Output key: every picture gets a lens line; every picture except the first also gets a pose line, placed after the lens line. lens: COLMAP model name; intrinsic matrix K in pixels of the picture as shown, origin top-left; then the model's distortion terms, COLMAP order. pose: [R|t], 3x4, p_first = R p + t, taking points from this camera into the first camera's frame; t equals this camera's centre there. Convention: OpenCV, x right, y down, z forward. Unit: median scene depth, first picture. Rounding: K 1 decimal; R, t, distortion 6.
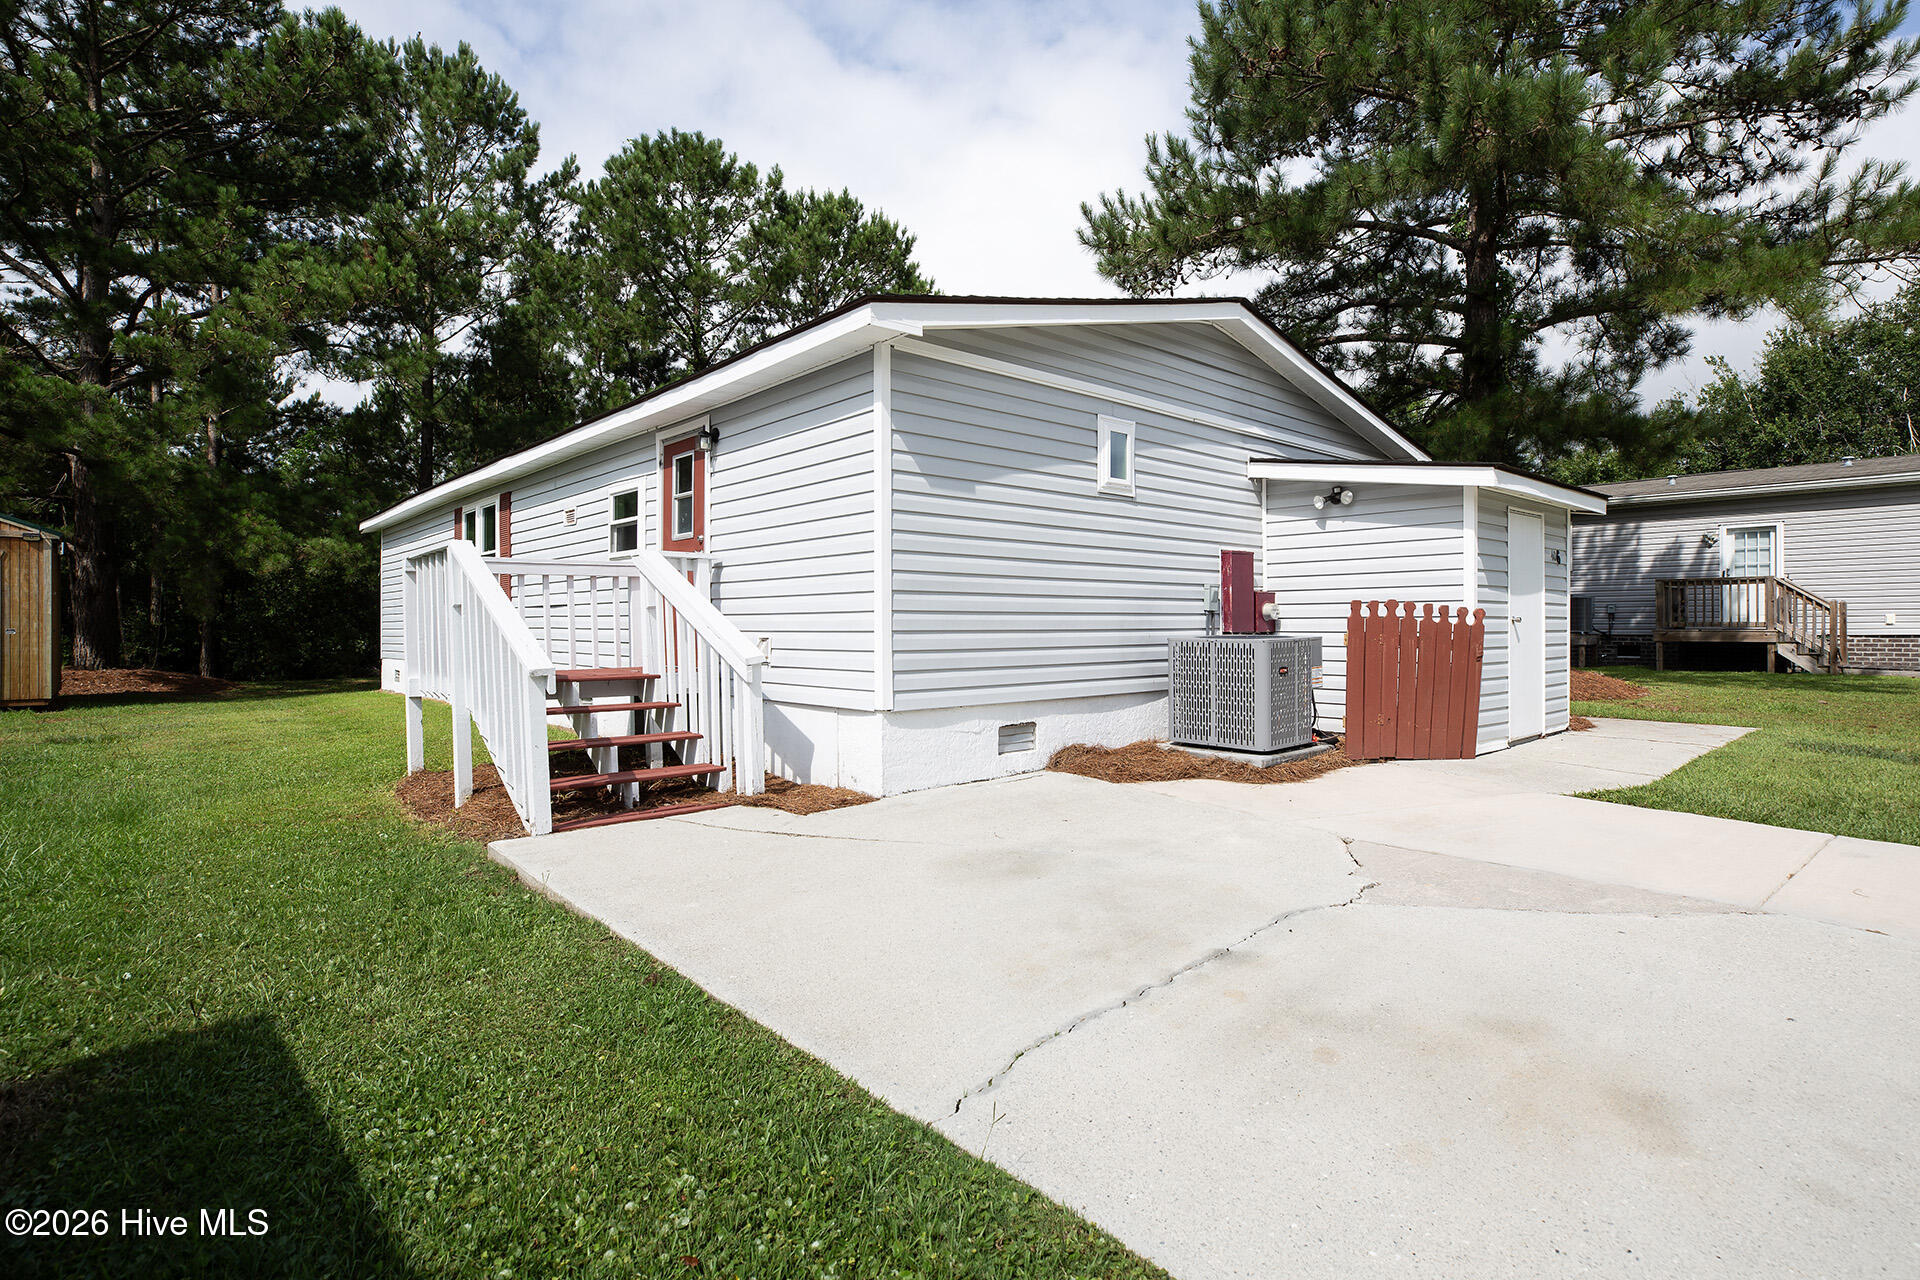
lens RADIAL K [[951.6, 0, 960.9], [0, 951.6, 613.1], [0, 0, 1]] dist [-0.045444, 0.014017]
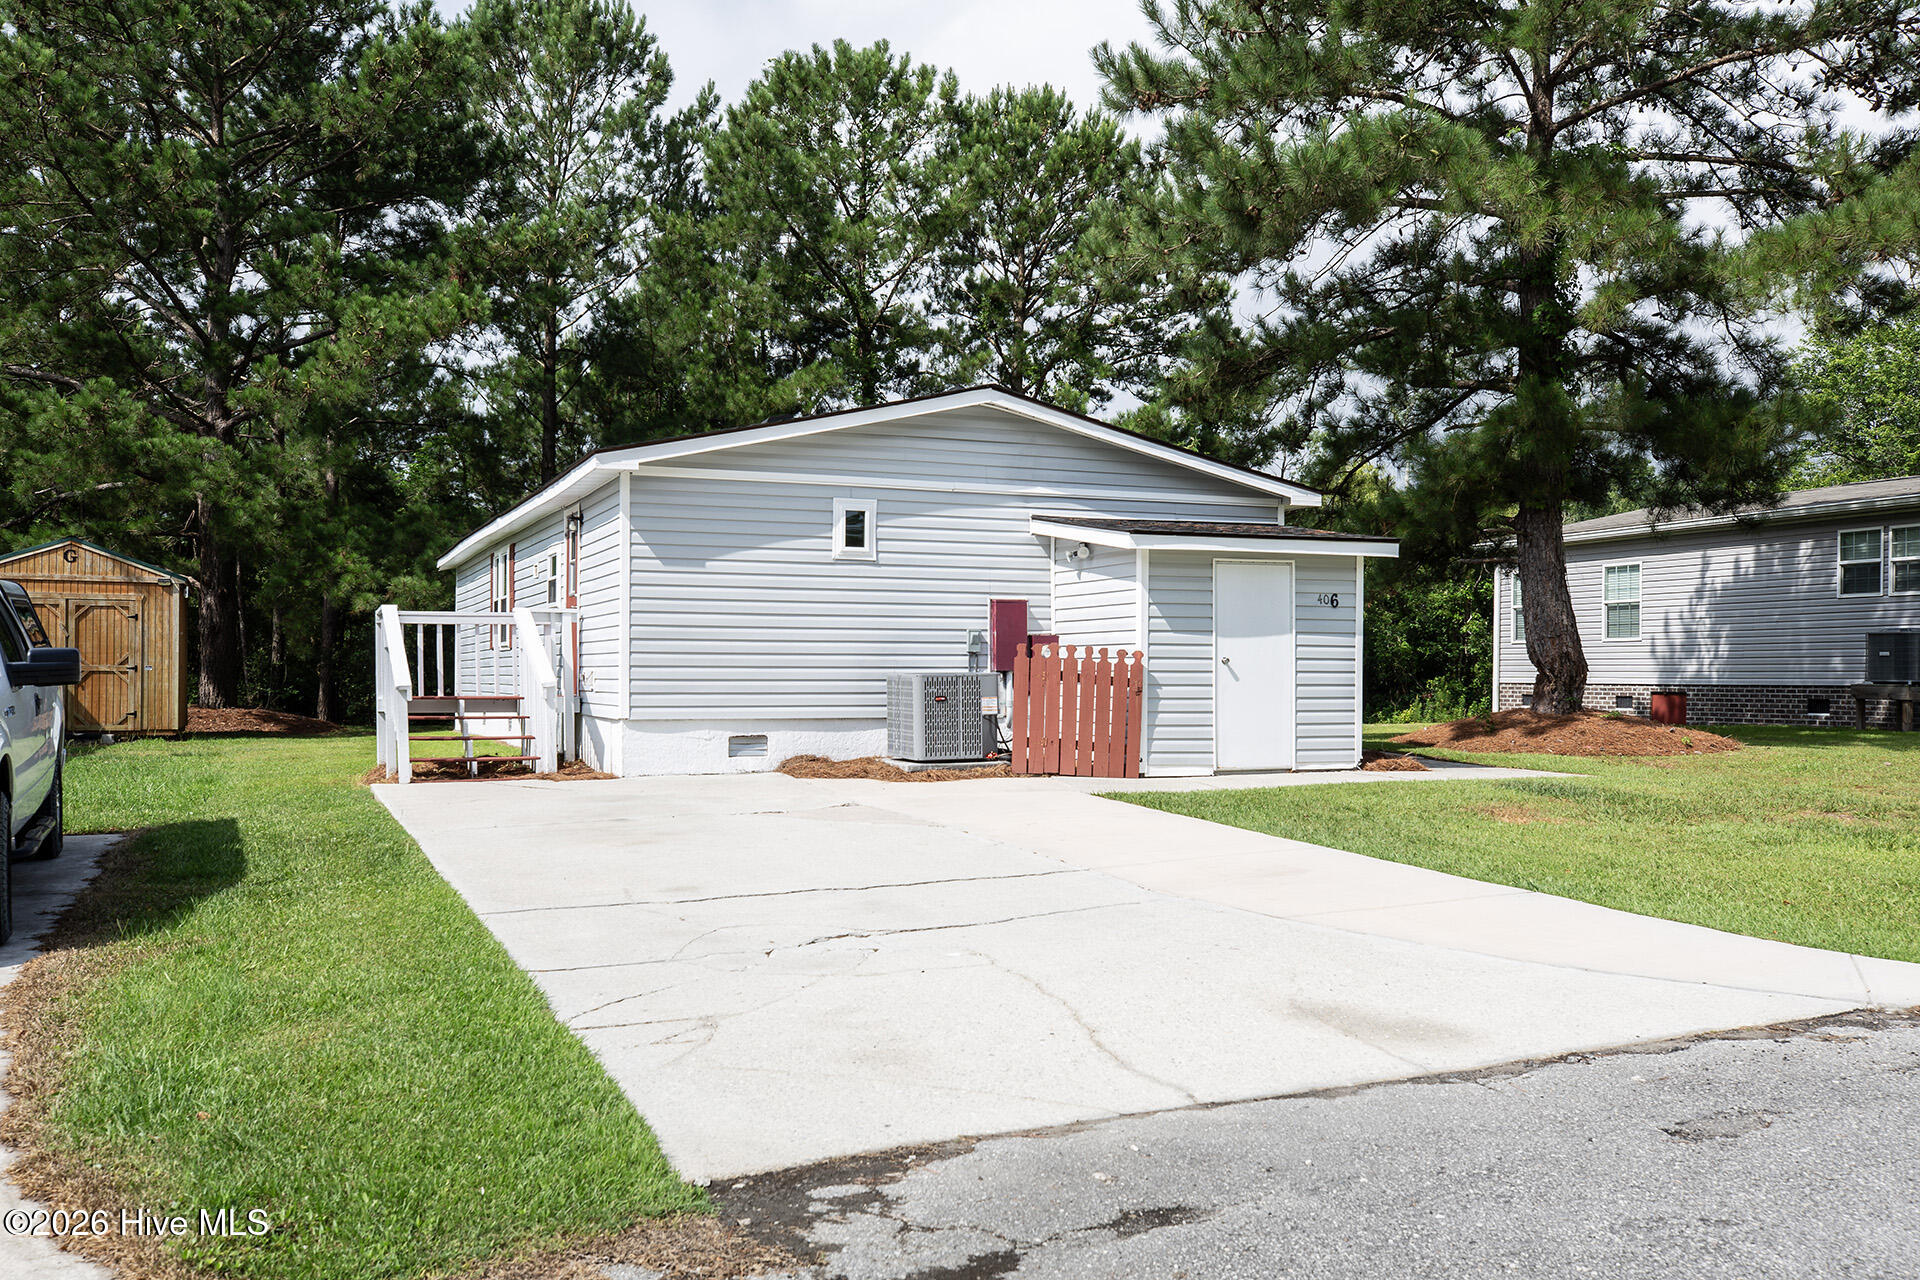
lens RADIAL K [[1608.8, 0, 960.0], [0, 1608.8, 640.0], [0, 0, 1]] dist [-0.000381, -0.001779]
pose [[0.945355, -0.000453, -0.326044, 0.465580], [-0.001938, 0.999974, -0.007009, -0.001849], [0.326038, 0.007258, 0.945329, -0.456158]]
